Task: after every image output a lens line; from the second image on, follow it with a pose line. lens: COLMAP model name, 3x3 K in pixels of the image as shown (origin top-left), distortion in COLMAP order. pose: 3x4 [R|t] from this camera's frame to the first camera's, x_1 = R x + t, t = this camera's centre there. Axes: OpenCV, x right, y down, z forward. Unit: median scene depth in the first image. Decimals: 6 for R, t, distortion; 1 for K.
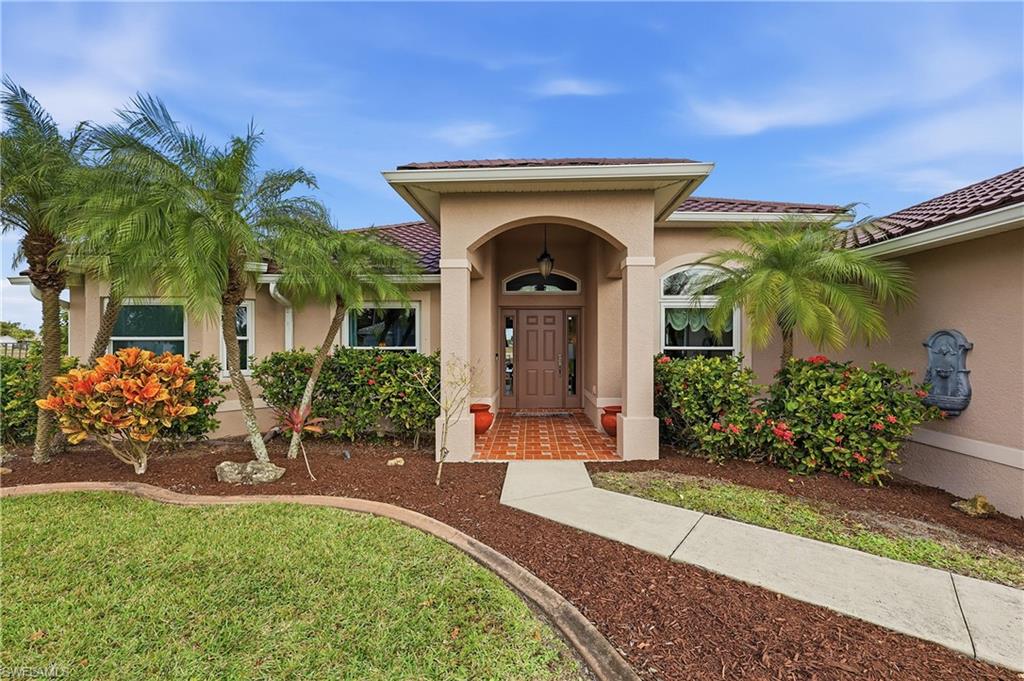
lens RADIAL K [[447.5, 0, 511.4], [0, 447.5, 339.2], [0, 0, 1]] dist [0.003187, 0.000034]
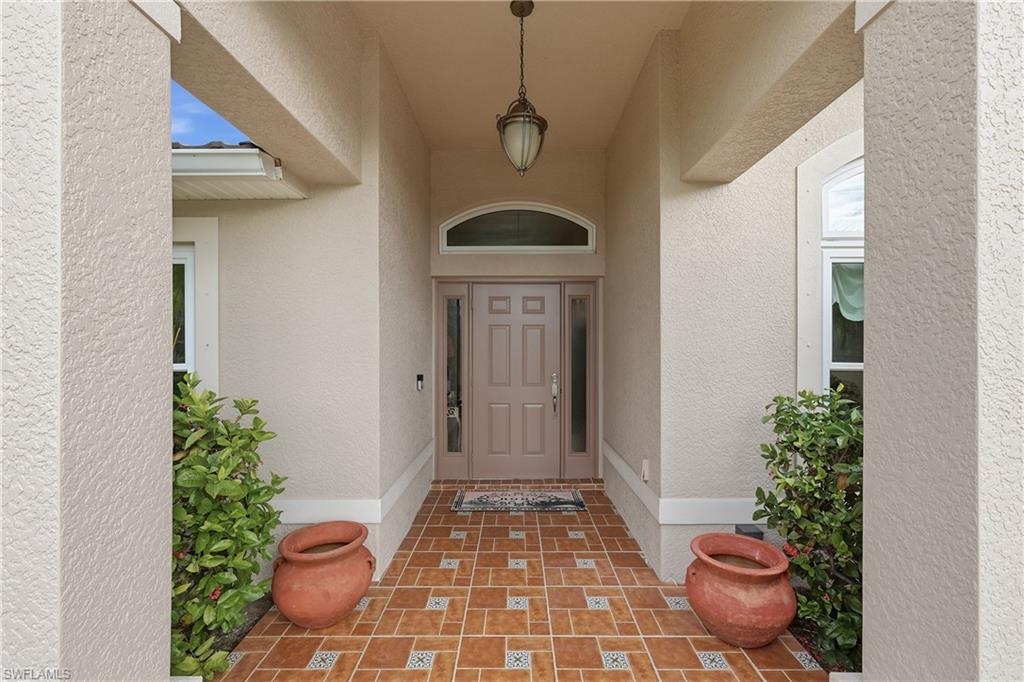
lens RADIAL K [[447.5, 0, 511.4], [0, 447.5, 339.7], [0, 0, 1]] dist [0.003187, 0.000034]
pose [[0.999276, -0.003444, 0.037886, 0.060037], [0.003632, 0.999981, -0.004880, -0.001372], [-0.037868, 0.005014, 0.999270, 0.729724]]
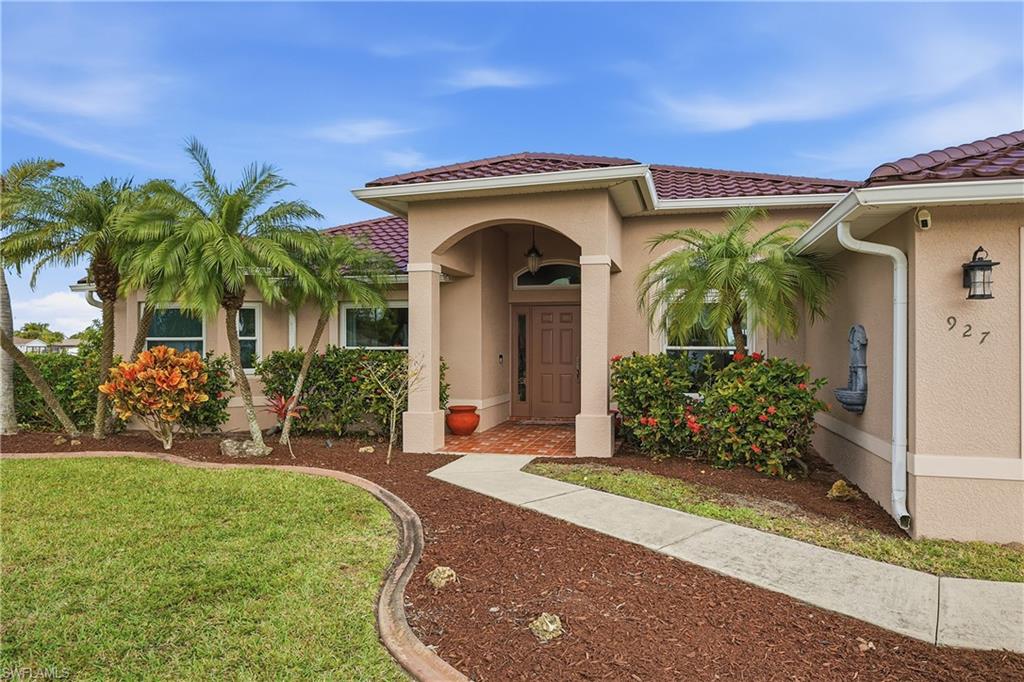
lens RADIAL K [[676.7, 0, 507.9], [0, 676.7, 337.6], [0, 0, 1]] dist [-0.007023, 0.001039]
pose [[0.973932, -0.002954, -0.226819, 0.405056], [0.001004, 0.999962, -0.008710, 0.012062], [0.226836, 0.008255, 0.973898, -0.478298]]
